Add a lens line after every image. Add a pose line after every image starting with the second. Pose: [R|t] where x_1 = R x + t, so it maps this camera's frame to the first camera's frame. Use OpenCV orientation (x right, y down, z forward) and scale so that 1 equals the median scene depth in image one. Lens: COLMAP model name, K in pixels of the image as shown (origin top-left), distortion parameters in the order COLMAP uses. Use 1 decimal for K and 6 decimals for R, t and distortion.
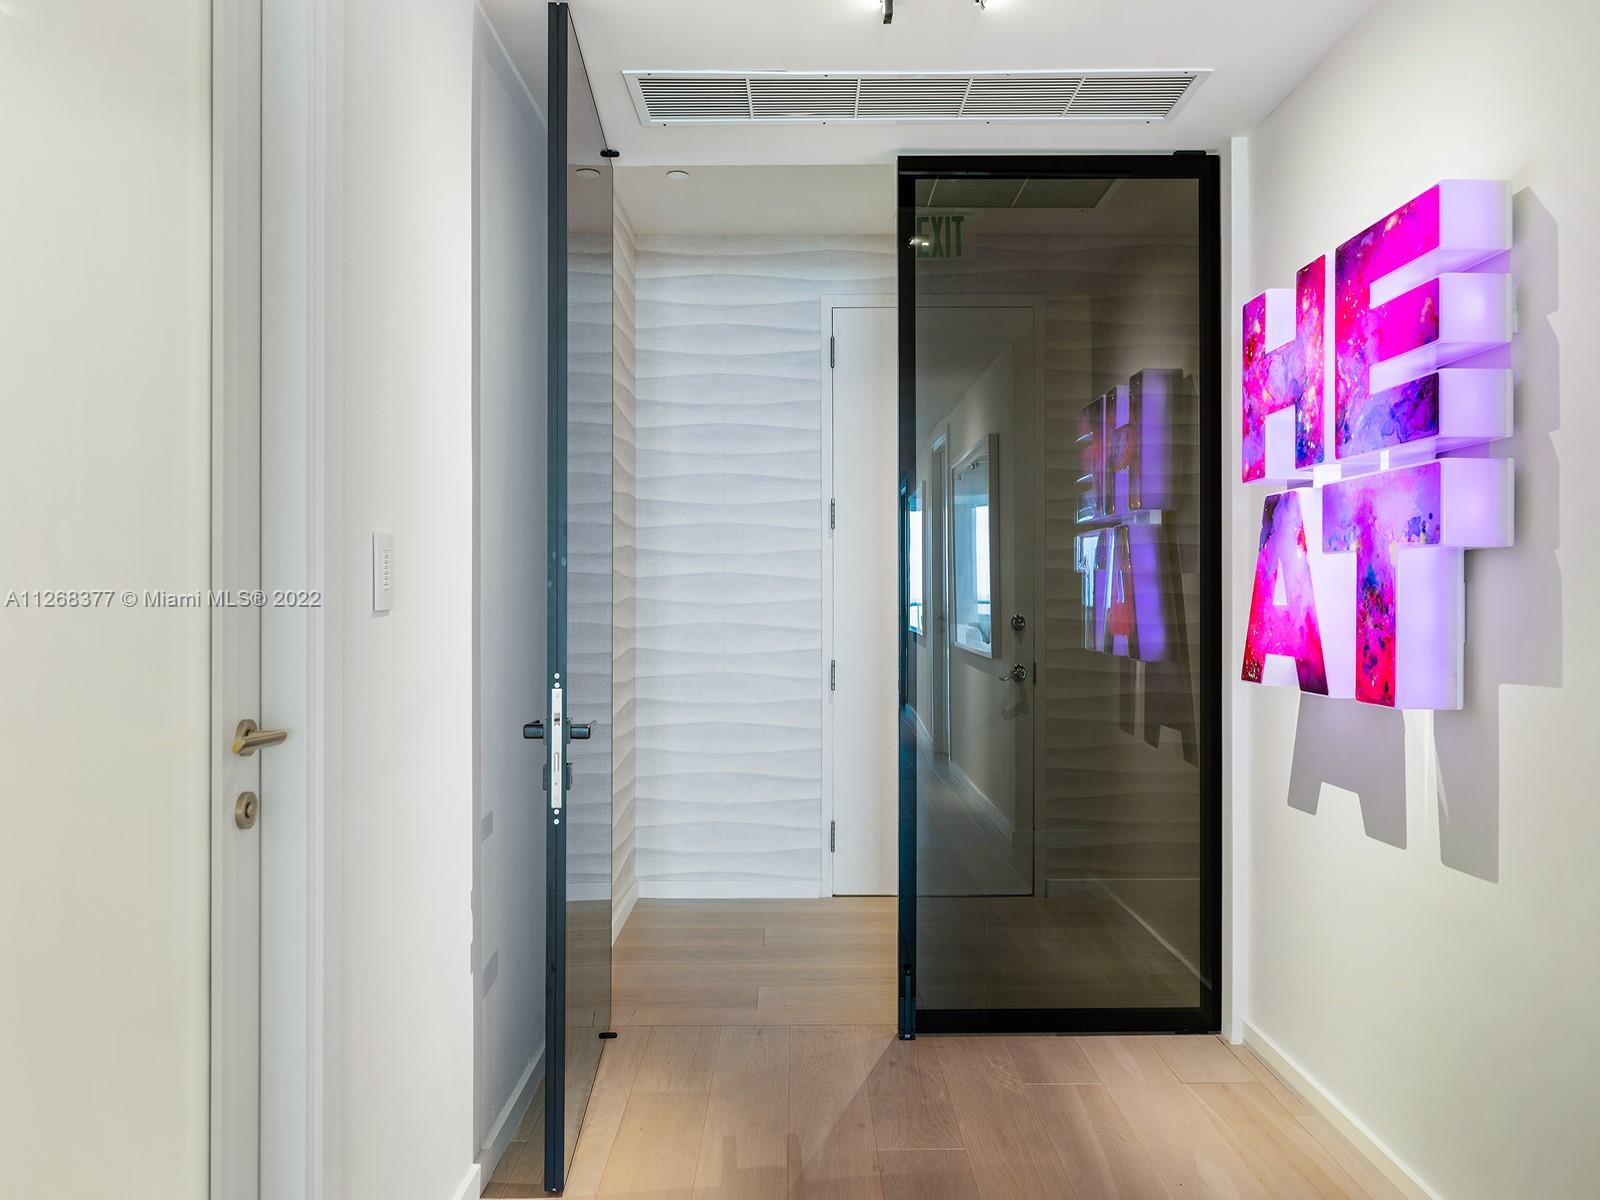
lens RADIAL K [[1119.6, 0, 799.1], [0, 1119.6, 597.2], [0, 0, 1]] dist [0.000534, 0.000051]
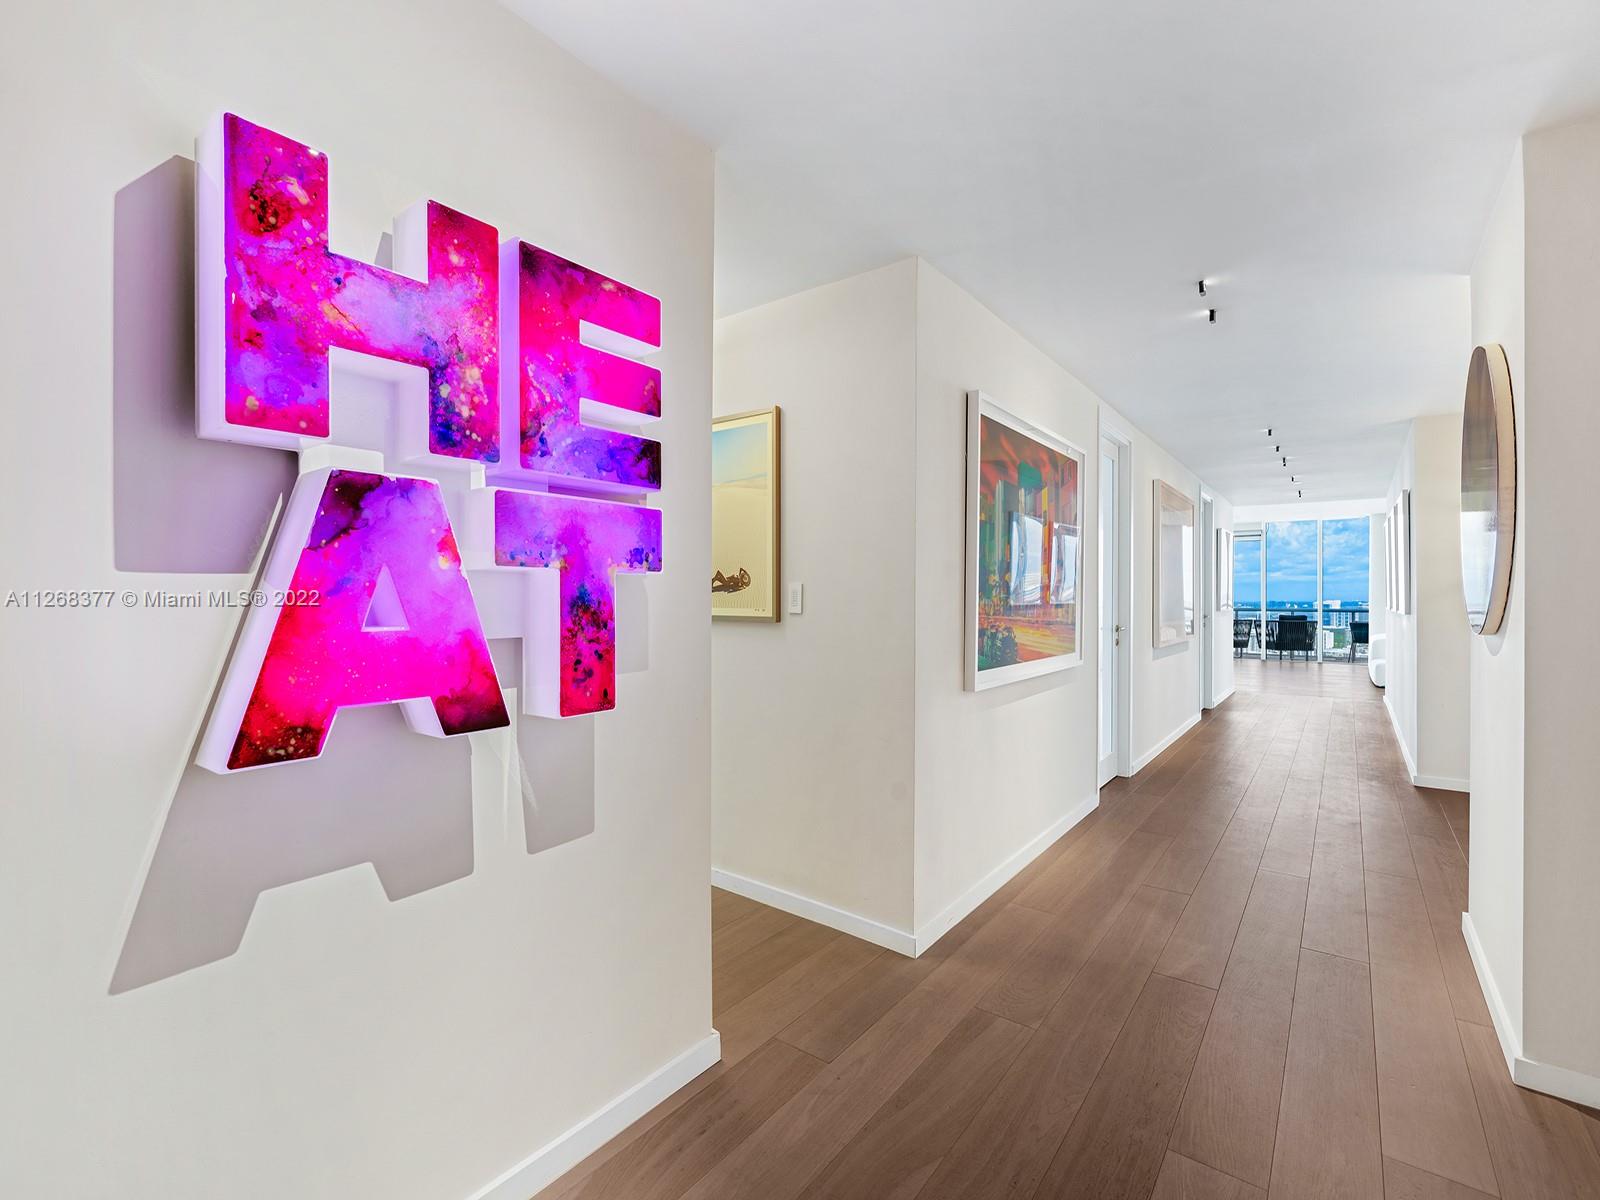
lens RADIAL K [[725.5, 0, 797.8], [0, 725.5, 597.1], [0, 0, 1]] dist [-0.005185, 0.000359]
pose [[-0.792075, 0.001583, 0.610421, -0.072905], [0.004117, 0.999988, 0.002749, -0.017630], [-0.610409, 0.004690, -0.792072, 1.427635]]
